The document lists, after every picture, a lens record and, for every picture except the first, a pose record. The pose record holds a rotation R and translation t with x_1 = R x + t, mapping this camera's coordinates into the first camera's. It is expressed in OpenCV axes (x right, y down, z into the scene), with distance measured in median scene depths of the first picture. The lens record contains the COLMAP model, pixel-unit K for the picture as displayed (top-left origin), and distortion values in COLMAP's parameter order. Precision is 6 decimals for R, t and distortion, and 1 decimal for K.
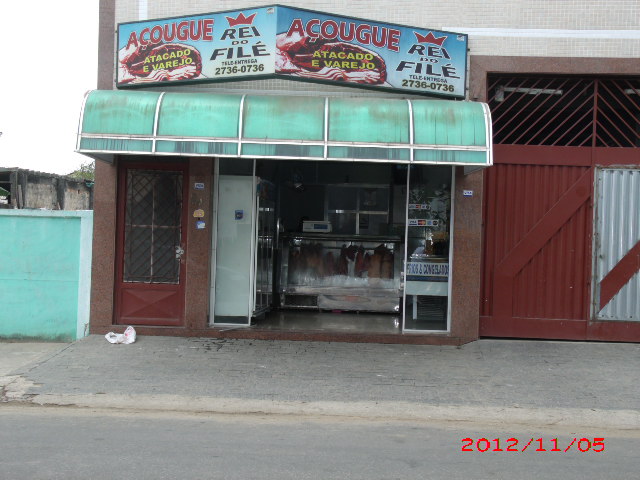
lens RADIAL K [[881.4, 0, 321.7], [0, 881.4, 236.9], [0, 0, 1]] dist [0.063202, 0.000000]
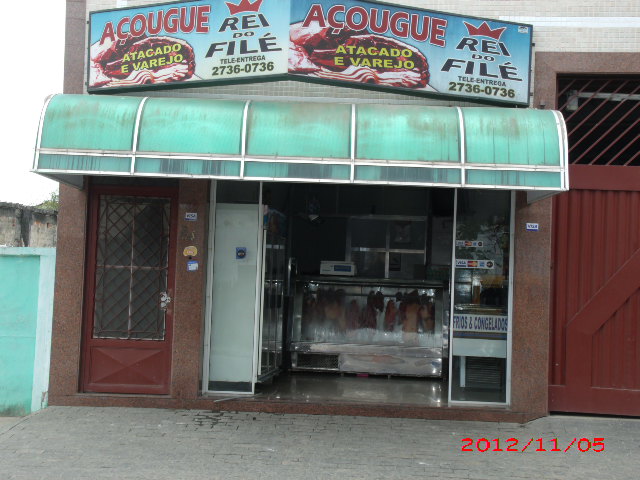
lens RADIAL K [[1040.4, 0, 320.5], [0, 1040.4, 239.1], [0, 0, 1]] dist [0.152783, 0.000000]
pose [[0.999852, 0.003454, -0.016854, -0.006884], [-0.004117, 0.999213, -0.039446, -0.001027], [0.016704, 0.039510, 0.999080, 0.069603]]
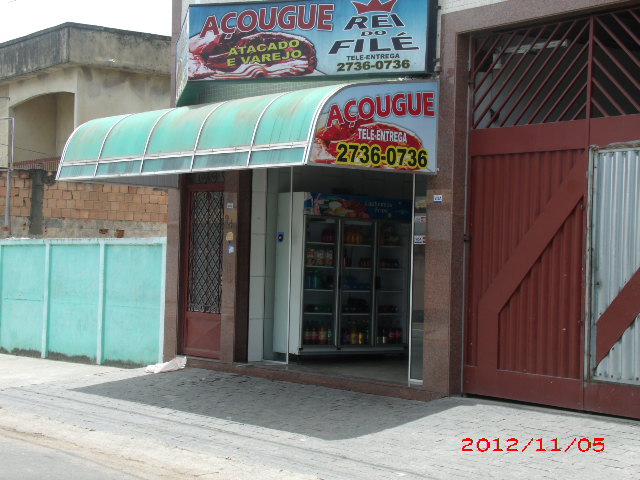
lens RADIAL K [[1228.6, 0, 320.4], [0, 1228.6, 237.0], [0, 0, 1]] dist [0.249292, 0.000000]
pose [[0.647418, -0.029744, -0.761554, 0.906148], [-0.003260, 0.999121, -0.041794, 0.027496], [0.762128, 0.029541, 0.646752, 0.249929]]
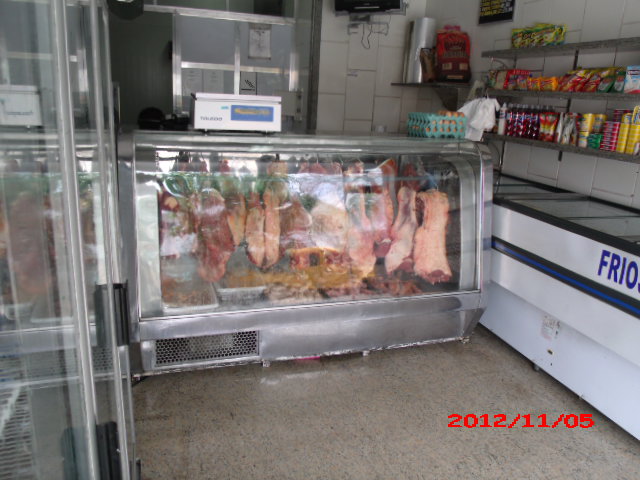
lens RADIAL K [[513.8, 0, 320.4], [0, 513.8, 239.9], [0, 0, 1]] dist [-0.047815, 0.024650]
pose [[0.916236, -0.094819, 0.389258, -0.071399], [-0.021351, 0.958653, 0.283774, -0.026861], [-0.400071, -0.268315, 0.876328, 1.058583]]
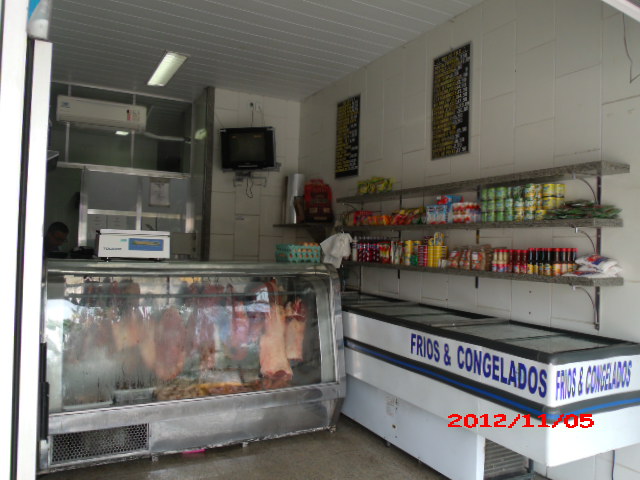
lens RADIAL K [[513.8, 0, 320.2], [0, 513.8, 238.3], [0, 0, 1]] dist [-0.047815, 0.024650]
pose [[0.830857, 0.002173, 0.556481, -0.085113], [-0.004074, 0.999989, 0.002179, -0.019736], [-0.556471, -0.004077, 0.830857, 0.986118]]
